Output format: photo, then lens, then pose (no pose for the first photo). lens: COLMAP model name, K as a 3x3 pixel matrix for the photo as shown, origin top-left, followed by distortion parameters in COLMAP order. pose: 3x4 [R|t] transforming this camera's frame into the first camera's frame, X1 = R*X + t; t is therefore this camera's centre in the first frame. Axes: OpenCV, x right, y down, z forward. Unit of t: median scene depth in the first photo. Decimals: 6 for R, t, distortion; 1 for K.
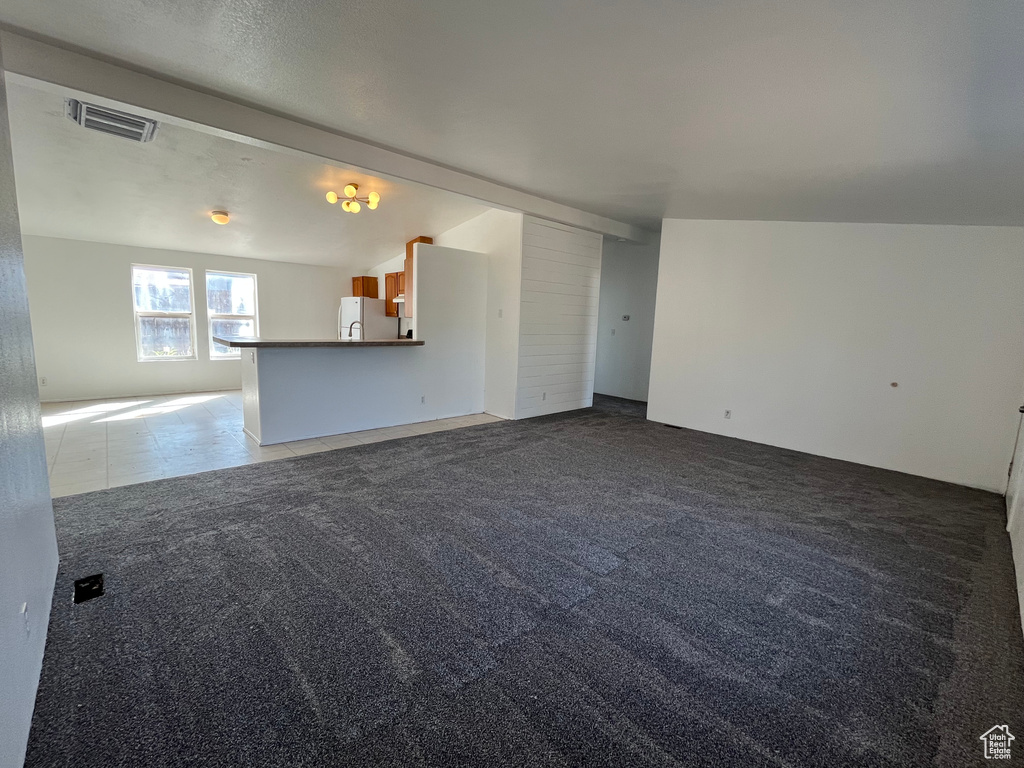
lens RADIAL K [[436.1, 0, 511.7], [0, 436.1, 391.6], [0, 0, 1]] dist [-0.003484, 0.000726]
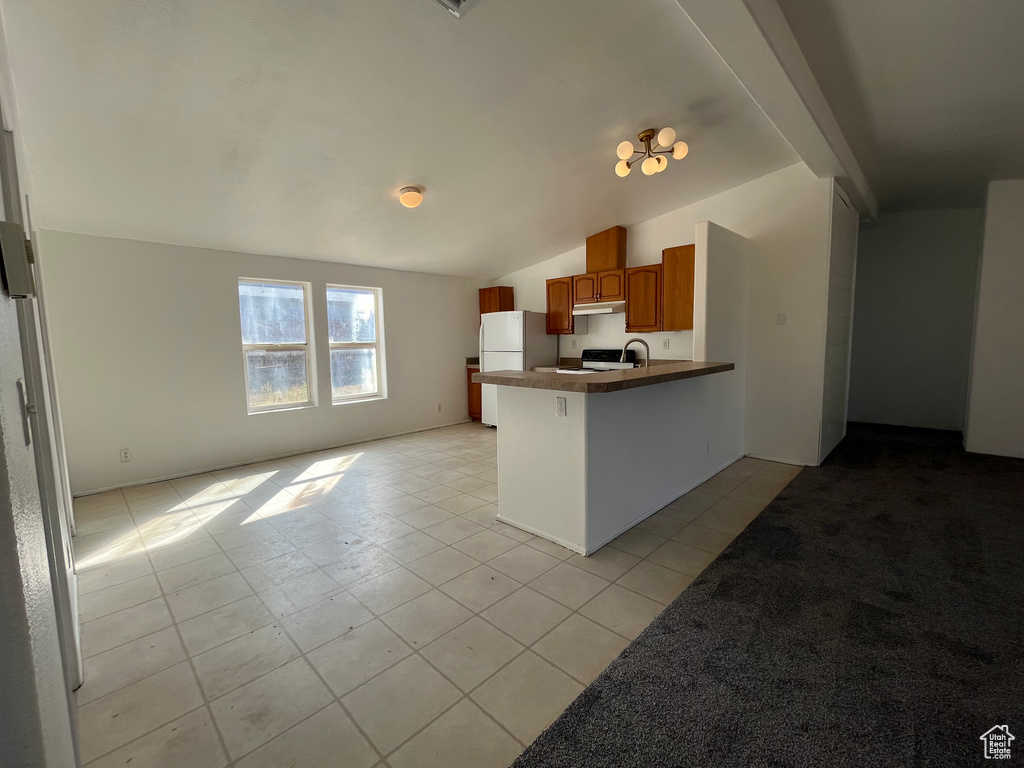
lens RADIAL K [[436.1, 0, 514.6], [0, 436.1, 387.0], [0, 0, 1]] dist [-0.003484, 0.000726]
pose [[0.996947, -0.059435, 0.050646, -0.436922], [0.061905, 0.996894, -0.048691, -0.050090], [-0.047594, 0.051678, 0.997529, 0.259533]]
